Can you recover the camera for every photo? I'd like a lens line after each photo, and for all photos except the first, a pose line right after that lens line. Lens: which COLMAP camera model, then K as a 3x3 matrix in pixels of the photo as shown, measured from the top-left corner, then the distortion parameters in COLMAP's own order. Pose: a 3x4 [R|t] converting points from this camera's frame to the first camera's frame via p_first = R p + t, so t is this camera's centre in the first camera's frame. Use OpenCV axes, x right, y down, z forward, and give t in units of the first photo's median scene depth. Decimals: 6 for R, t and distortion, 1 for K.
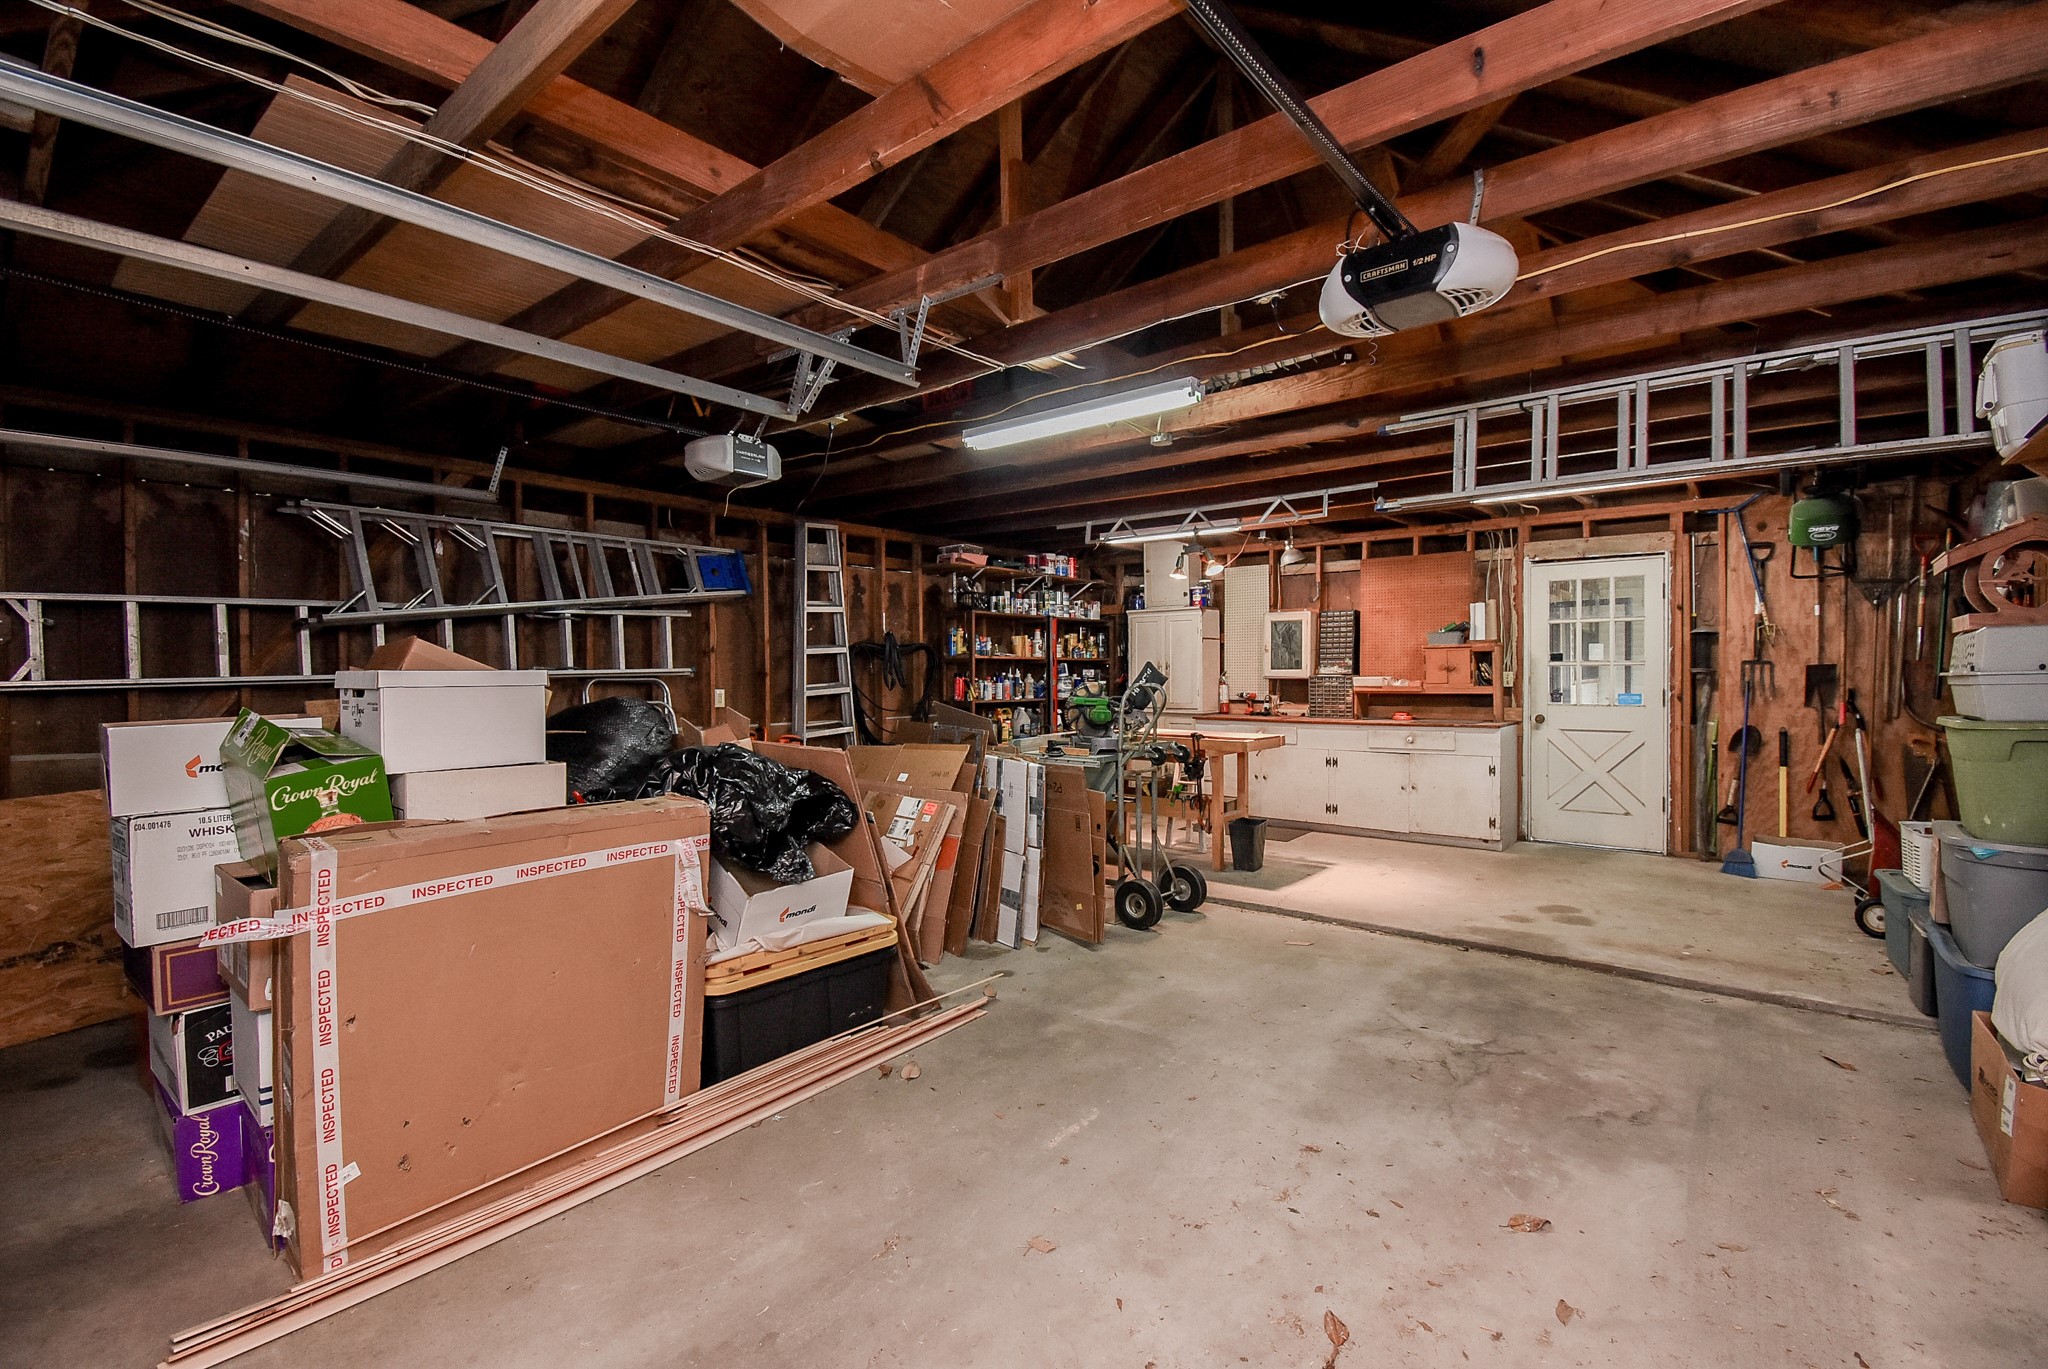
lens RADIAL K [[903.9, 0, 1024.0], [0, 903.9, 684.5], [0, 0, 1]] dist [0.024046, -0.024787]
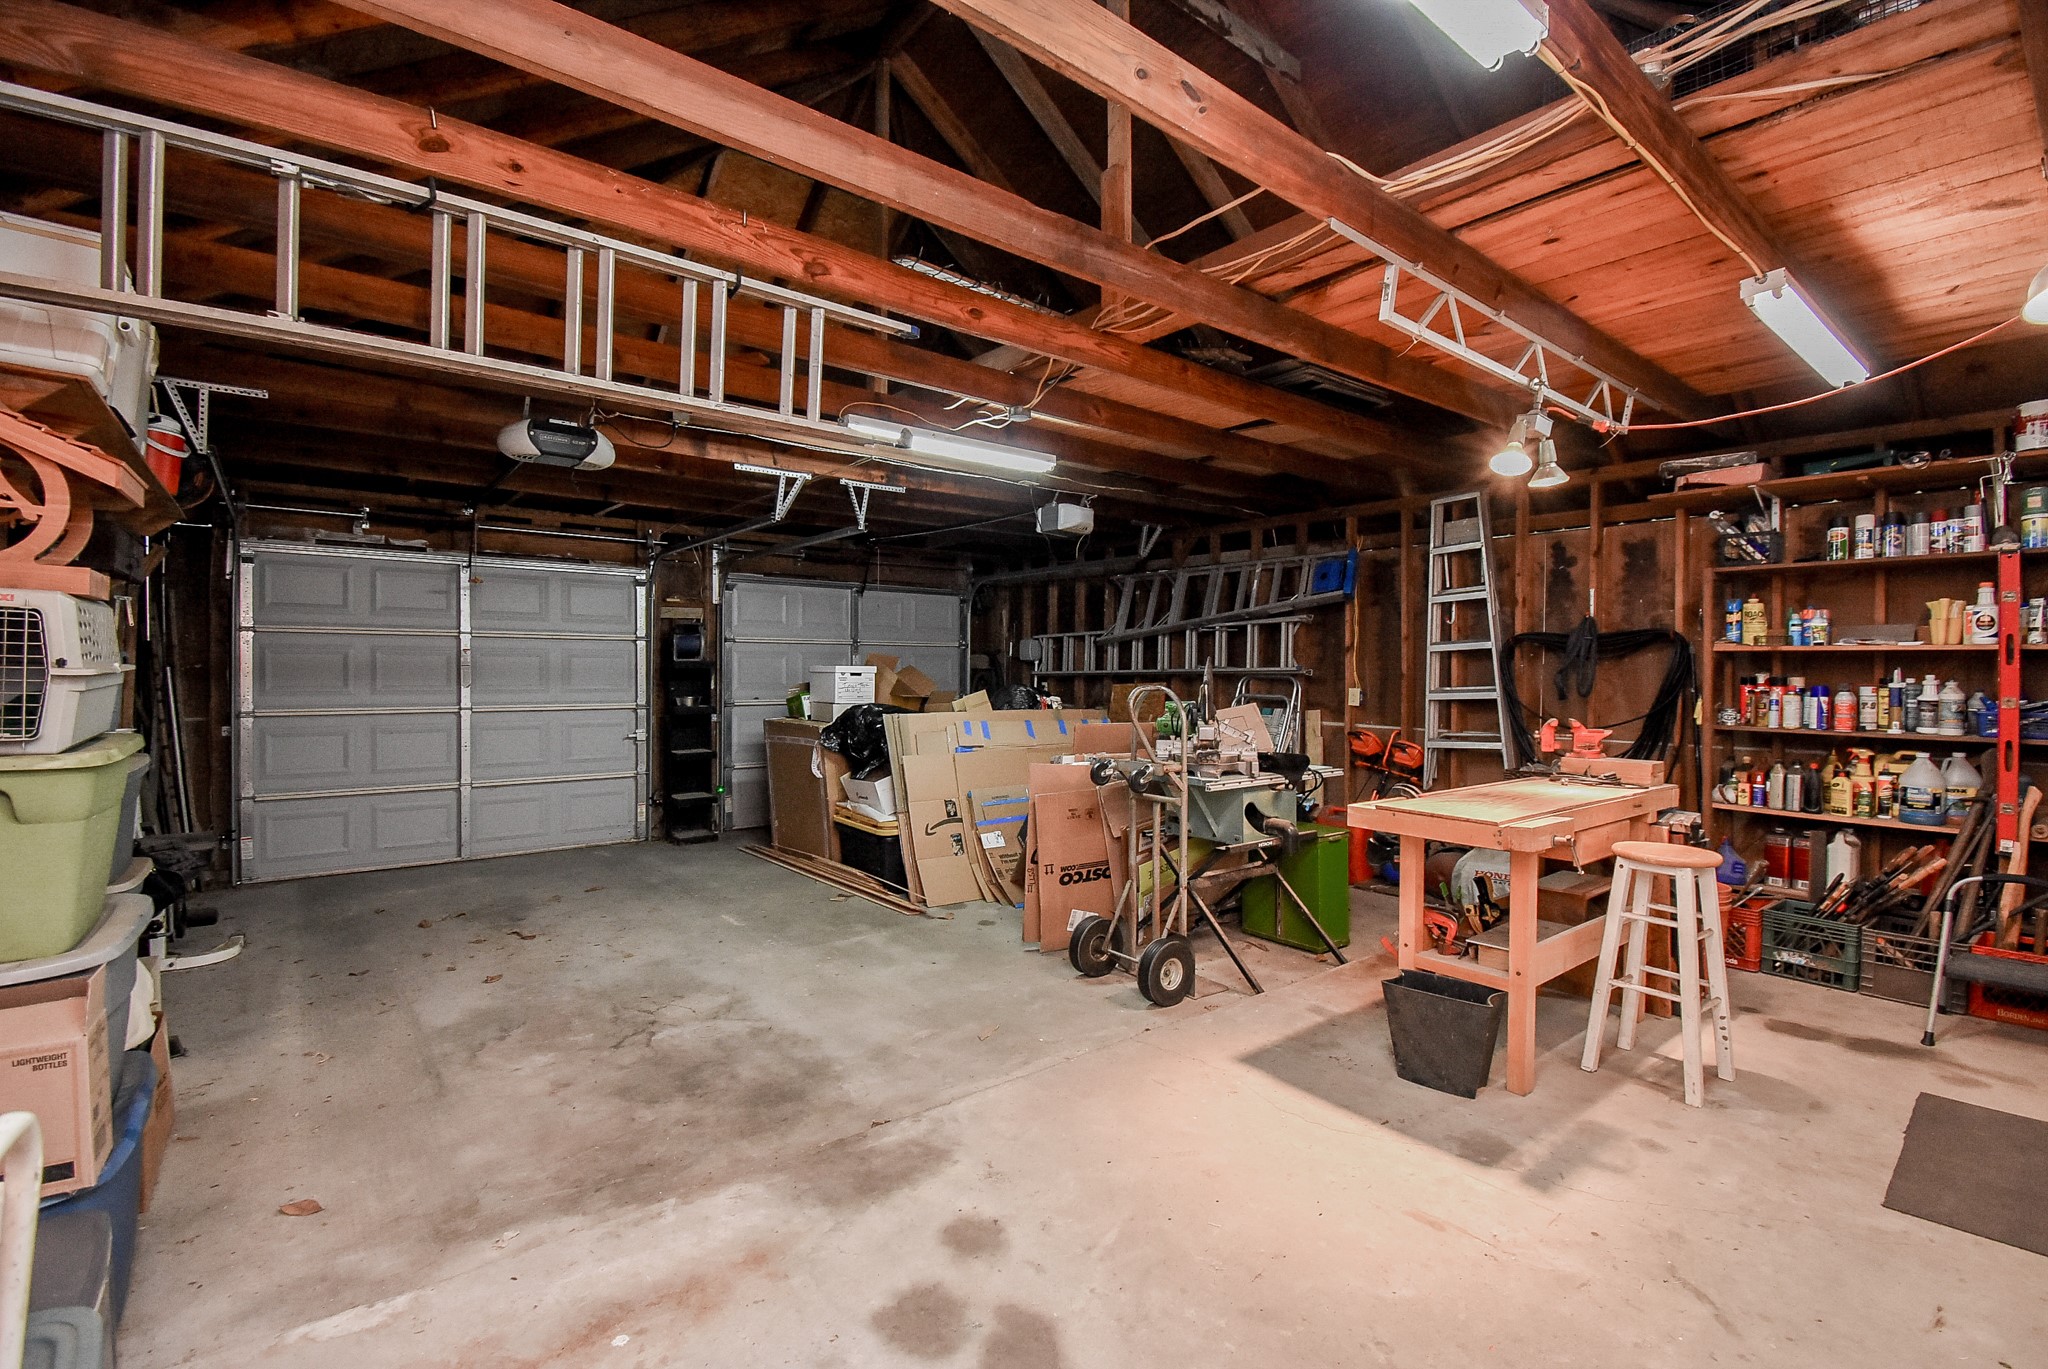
lens RADIAL K [[903.9, 0, 1024.0], [0, 903.9, 684.5], [0, 0, 1]] dist [0.024046, -0.024787]
pose [[-0.215109, 0.016898, -0.976444, 1.206794], [-0.023043, 0.999484, 0.022373, -0.021612], [0.976318, 0.027313, -0.214608, 1.396715]]
